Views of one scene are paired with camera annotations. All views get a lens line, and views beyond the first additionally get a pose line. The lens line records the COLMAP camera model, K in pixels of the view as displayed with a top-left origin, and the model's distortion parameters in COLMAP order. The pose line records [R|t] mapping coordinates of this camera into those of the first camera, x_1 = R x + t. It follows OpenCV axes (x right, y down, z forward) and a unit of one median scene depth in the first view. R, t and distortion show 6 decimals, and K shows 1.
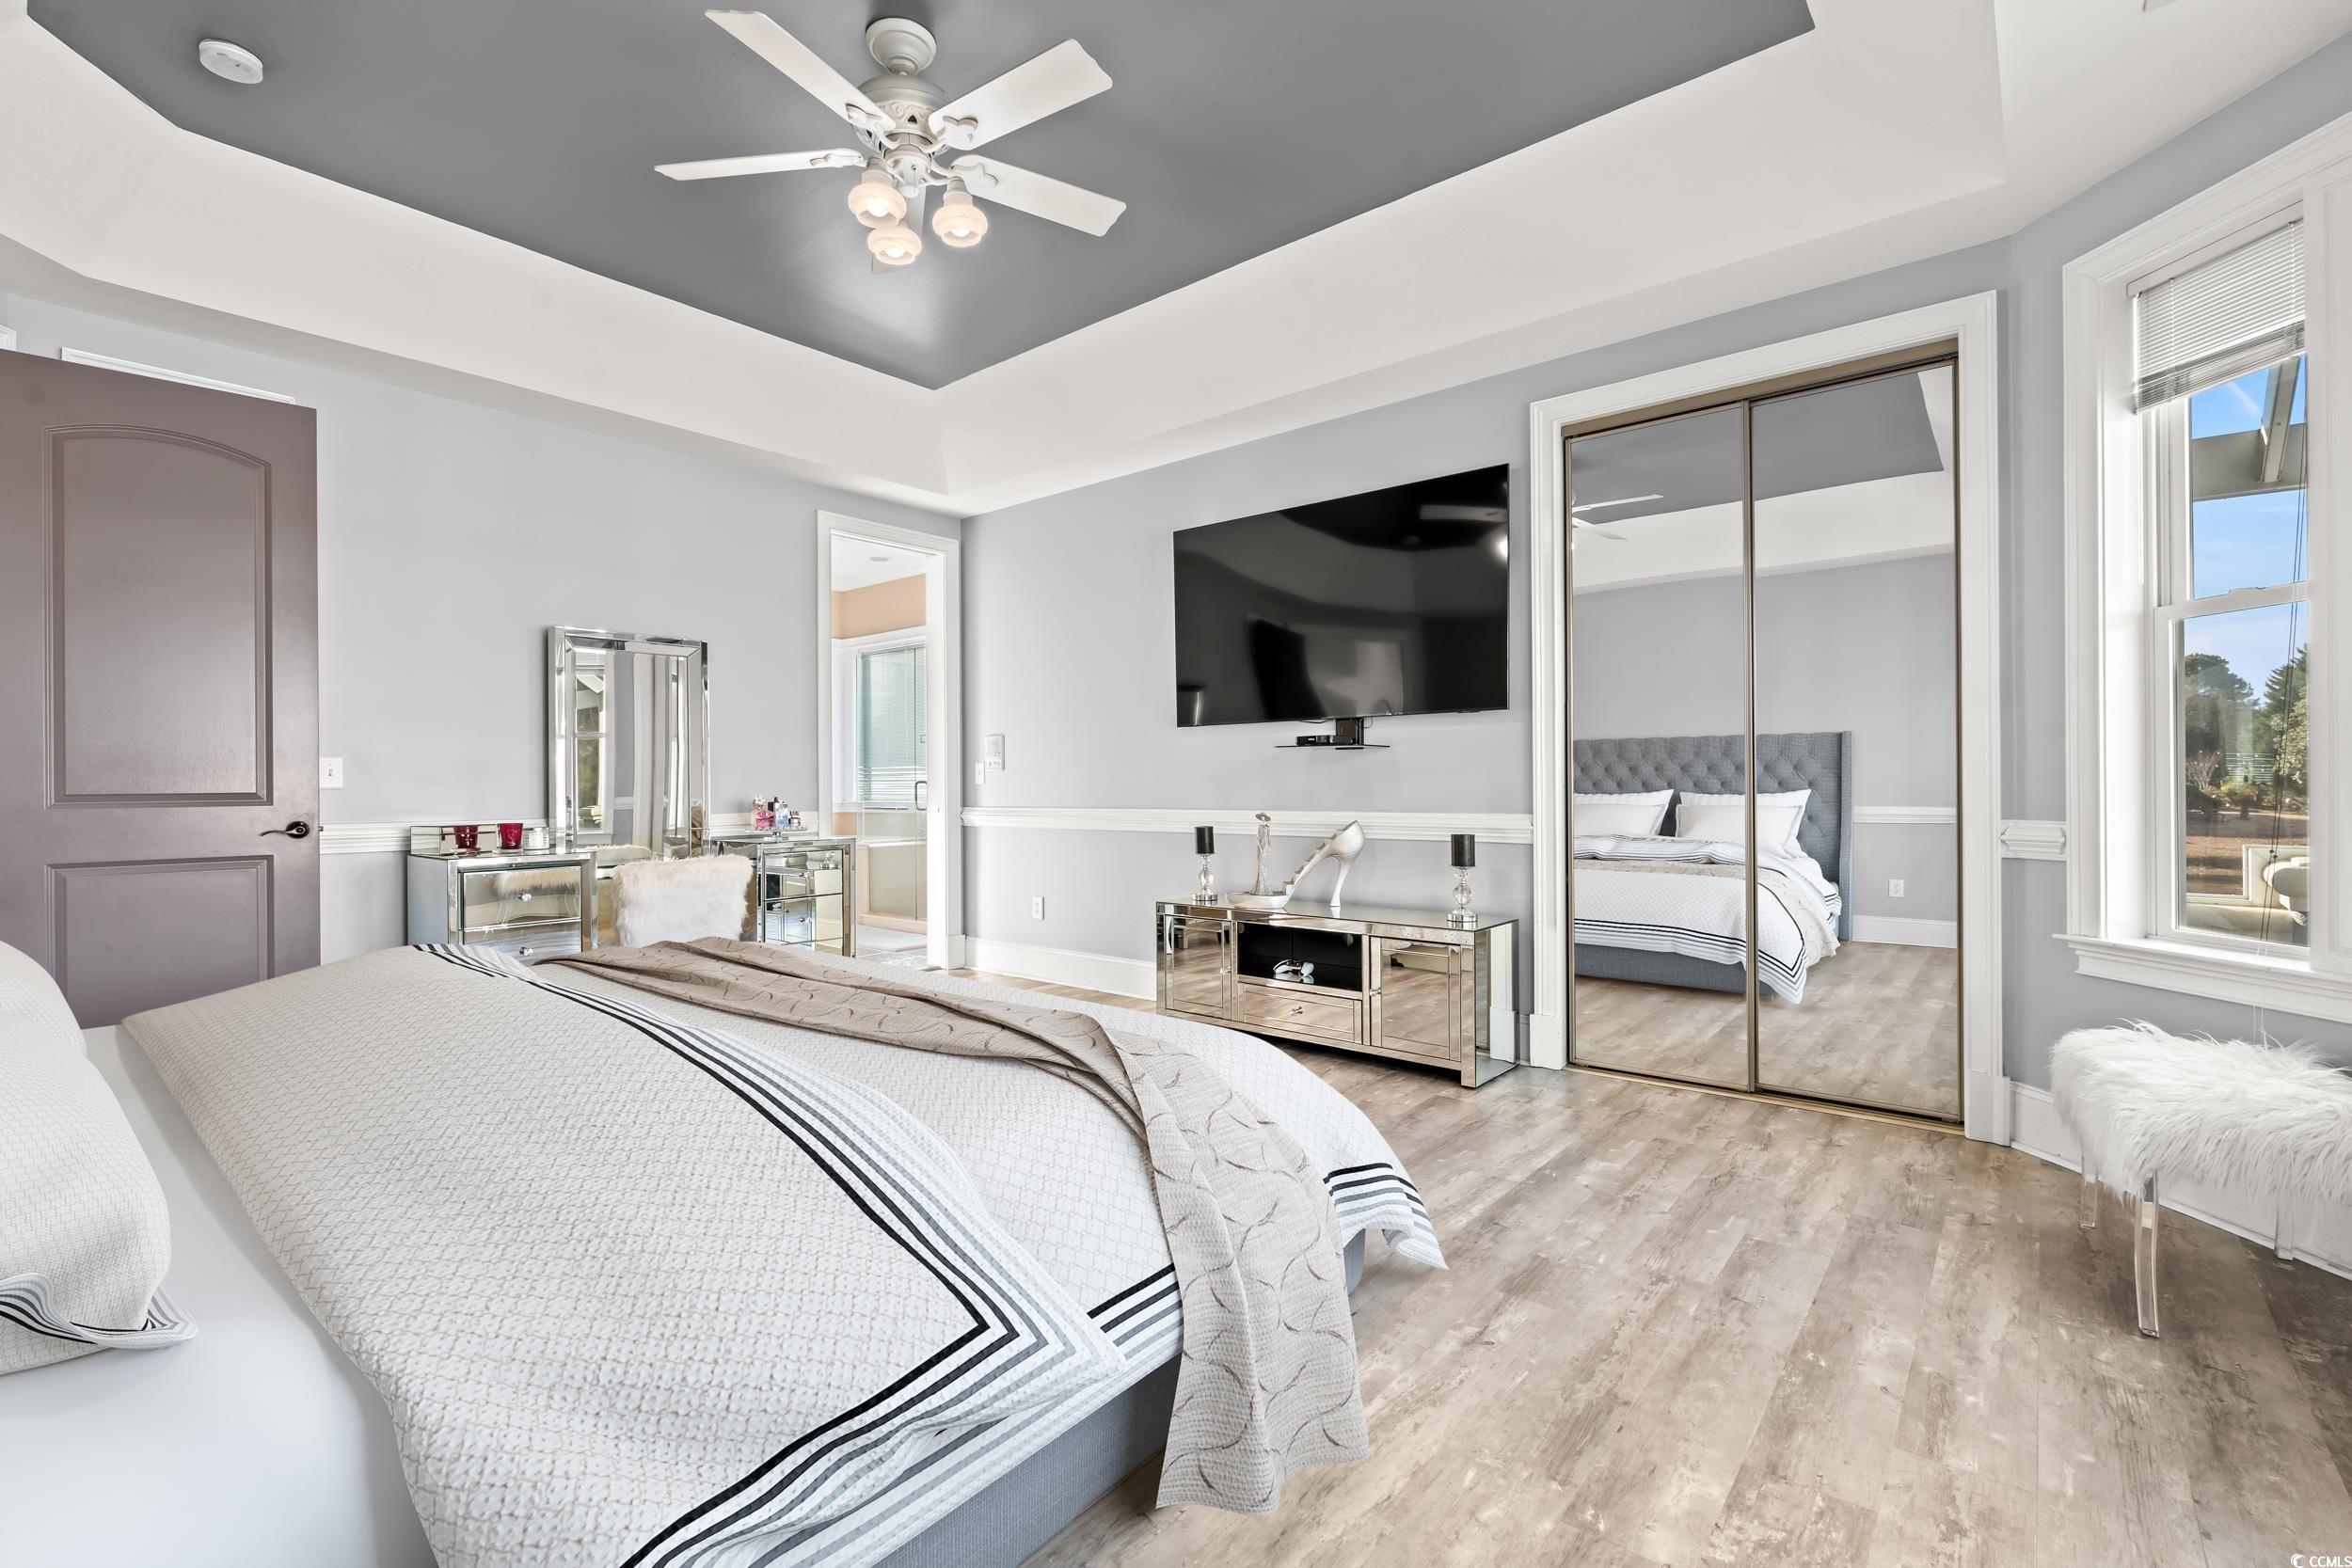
lens RADIAL K [[1043.6, 0, 1170.4], [0, 1043.6, 779.9], [0, 0, 1]] dist [-0.001385, -0.000217]
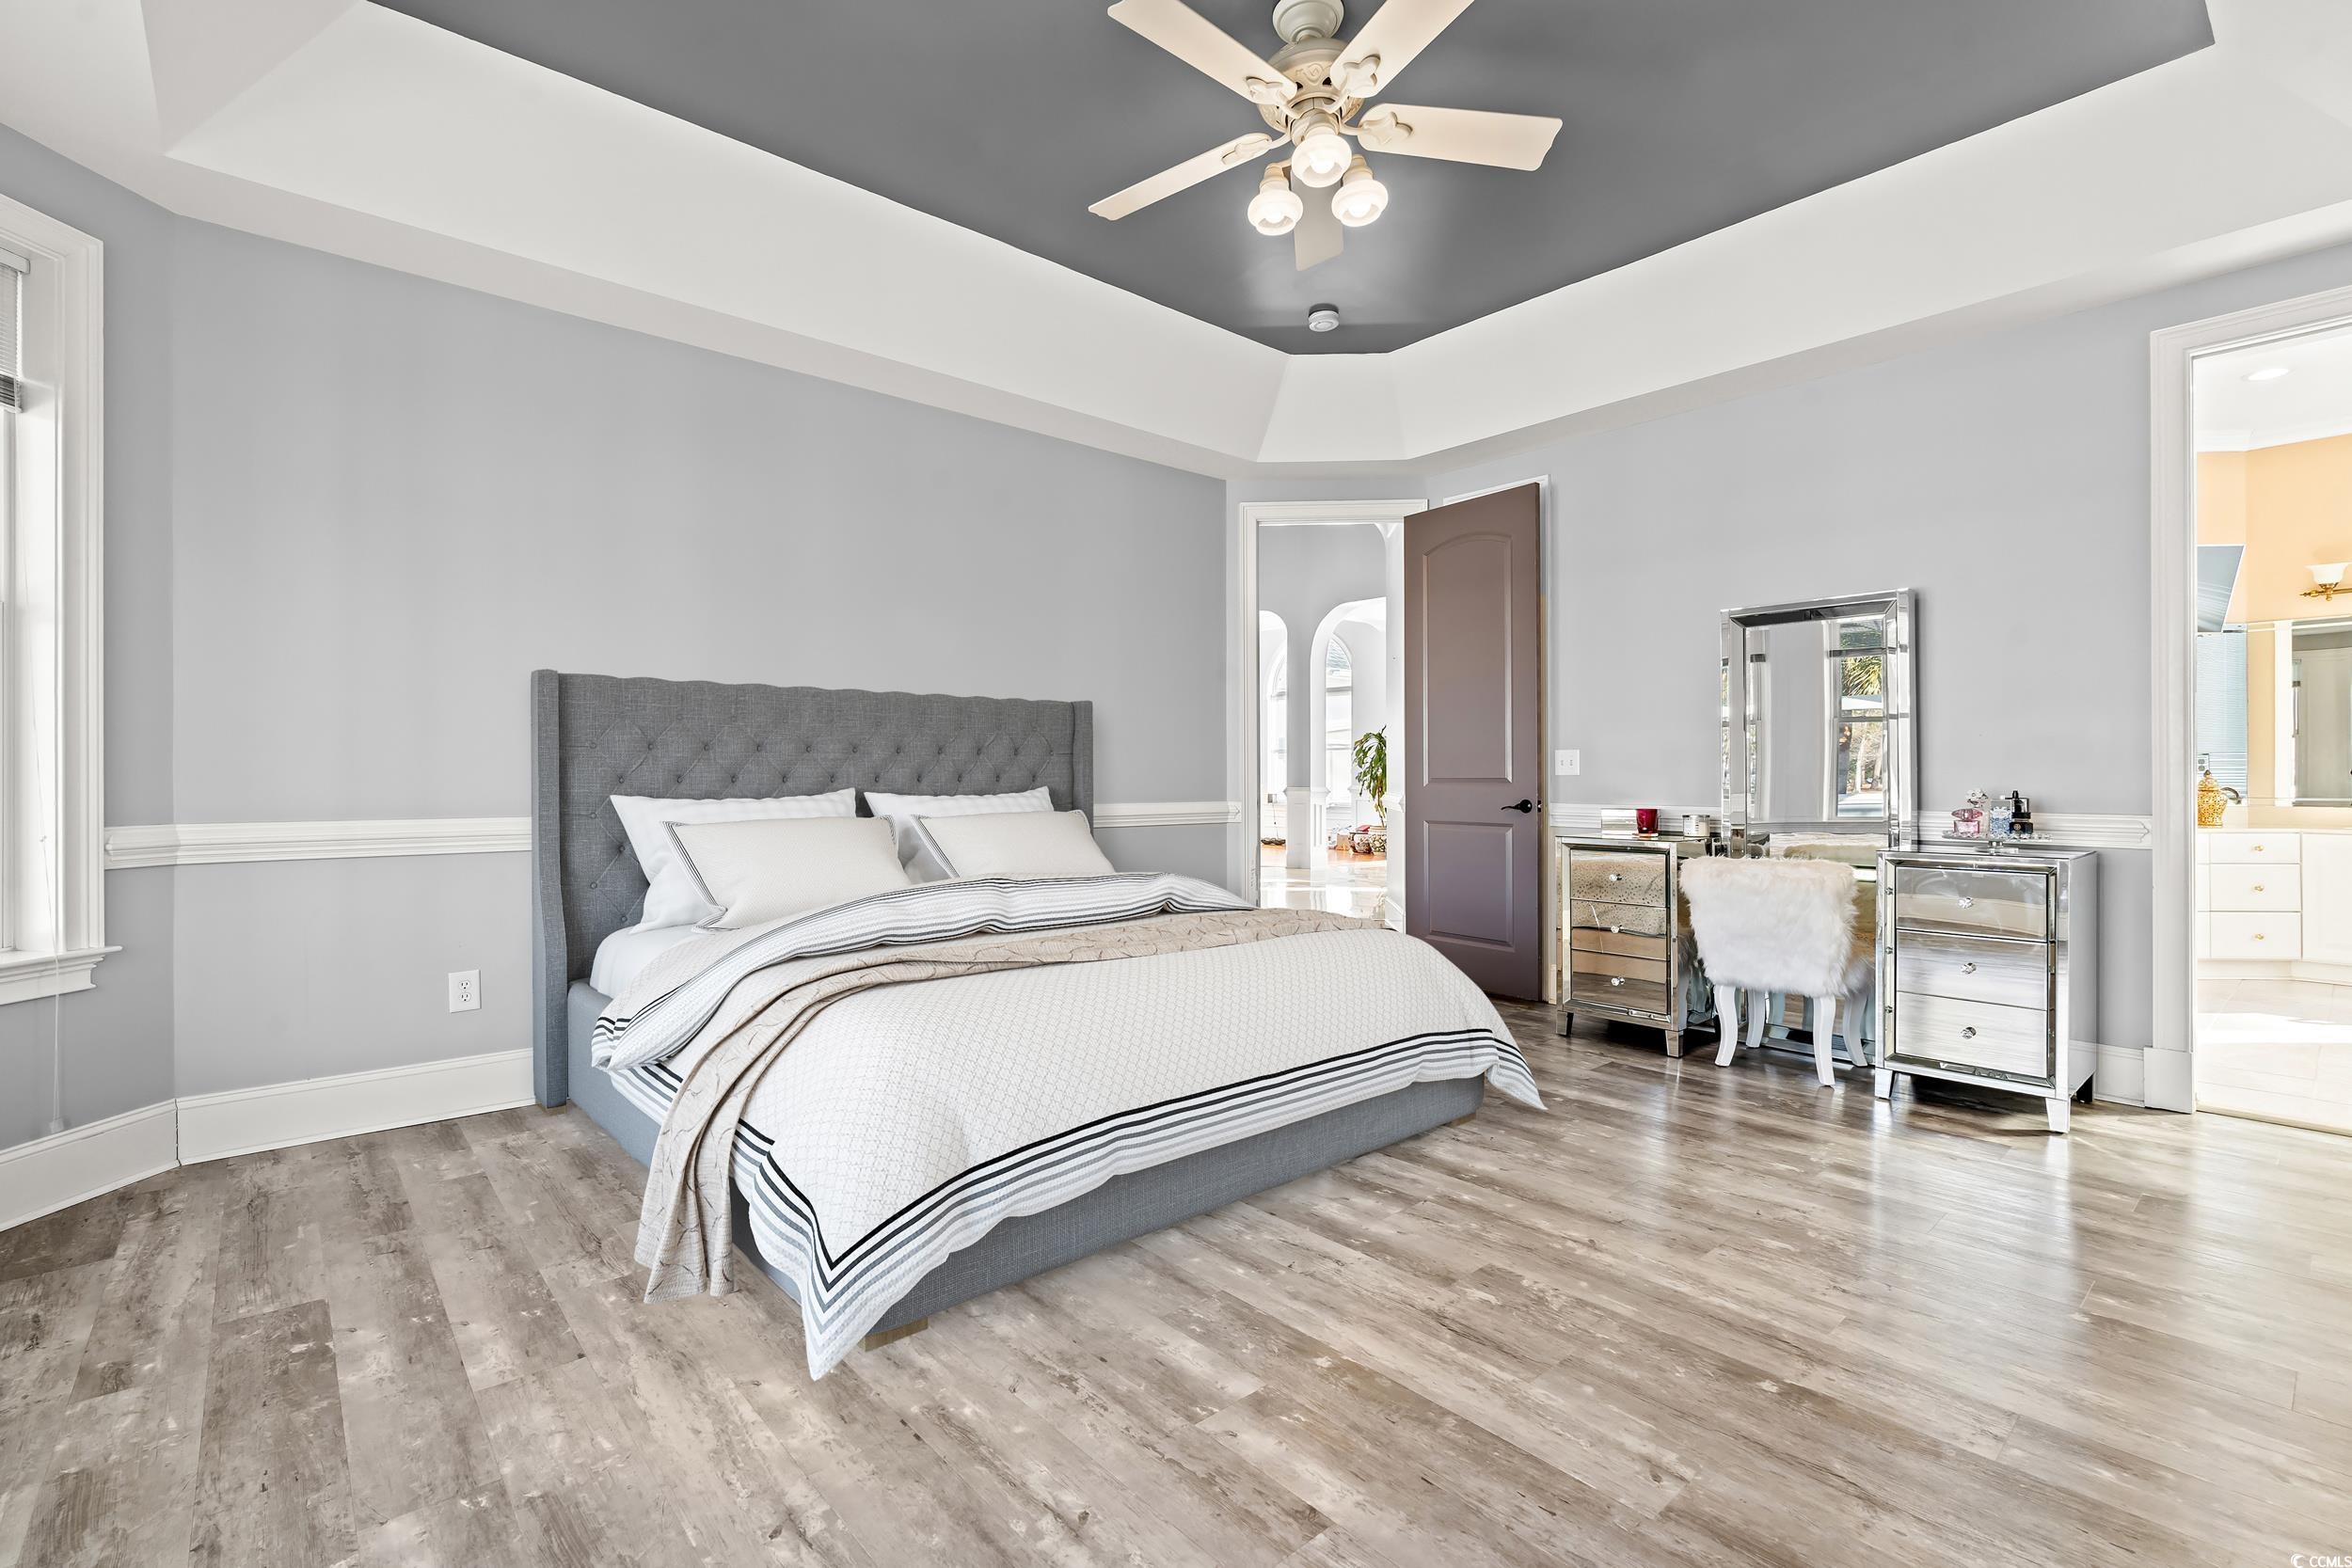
lens RADIAL K [[1043.6, 0, 1166.2], [0, 1043.6, 778.6], [0, 0, 1]] dist [-0.001385, -0.000217]
pose [[-0.156329, 0.010755, -0.987647, 1.121684], [0.005518, 0.999935, 0.010015, -0.006214], [0.987690, -0.003884, -0.156378, 1.577148]]
